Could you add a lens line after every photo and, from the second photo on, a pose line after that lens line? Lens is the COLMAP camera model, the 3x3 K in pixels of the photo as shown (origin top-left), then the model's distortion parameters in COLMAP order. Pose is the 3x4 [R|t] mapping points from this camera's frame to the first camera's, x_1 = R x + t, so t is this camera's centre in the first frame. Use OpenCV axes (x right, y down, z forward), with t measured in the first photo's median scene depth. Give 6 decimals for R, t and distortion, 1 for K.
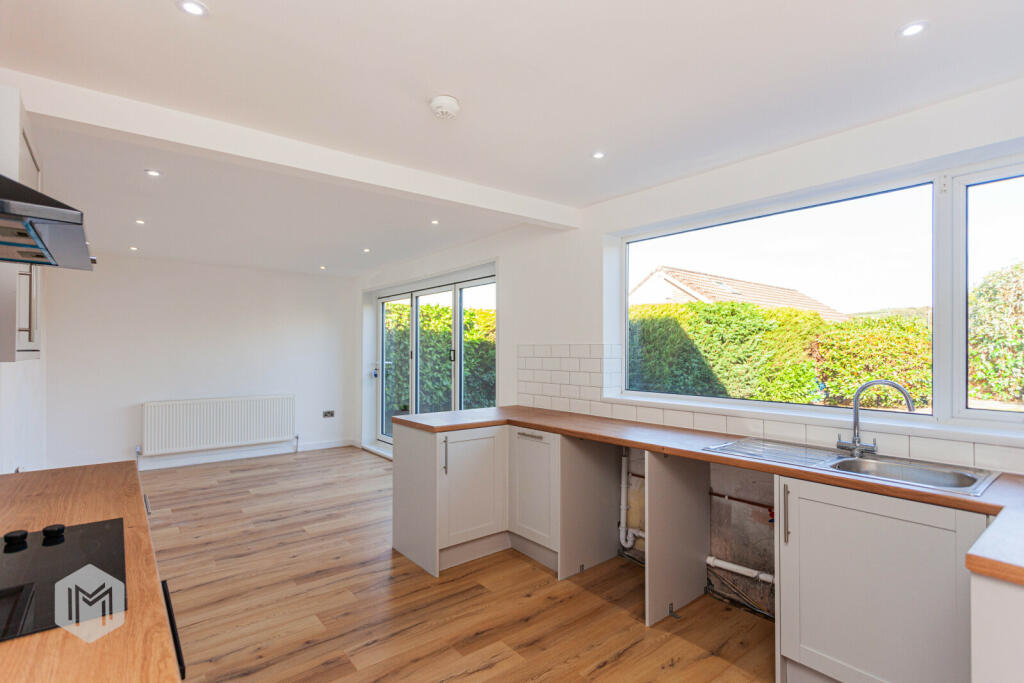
lens RADIAL K [[492.8, 0, 507.6], [0, 492.8, 345.4], [0, 0, 1]] dist [0.003208, 0.000973]
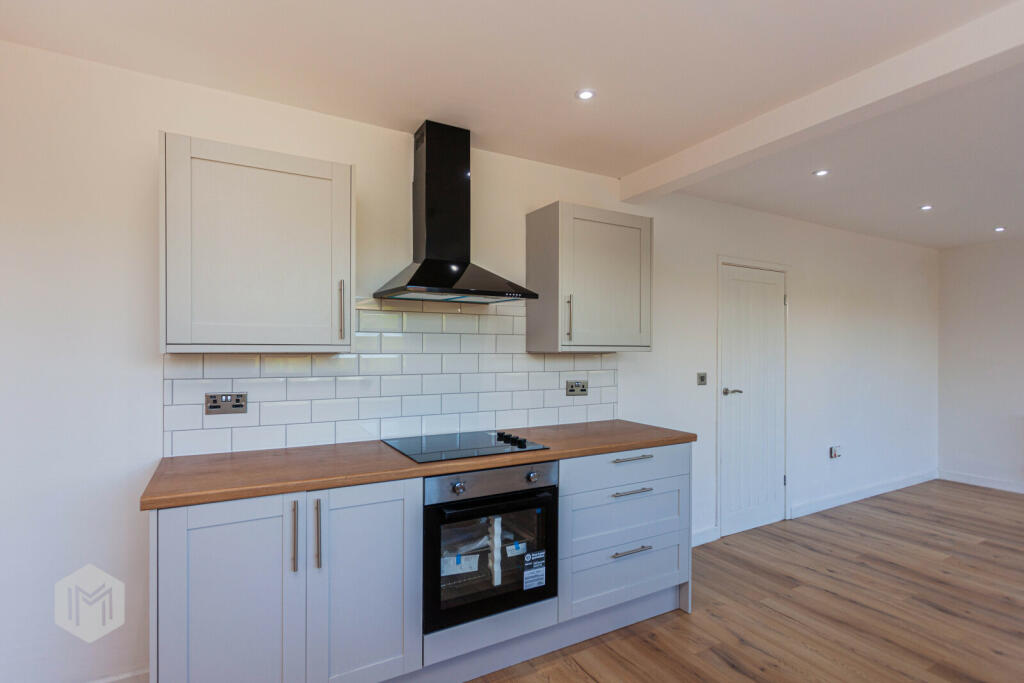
lens RADIAL K [[492.8, 0, 507.6], [0, 492.8, 345.4], [0, 0, 1]] dist [0.003208, 0.000973]
pose [[-0.154253, -0.007730, -0.988001, 0.336967], [0.005339, 0.999948, -0.008657, 0.010431], [0.988017, -0.006610, -0.154204, 0.437034]]
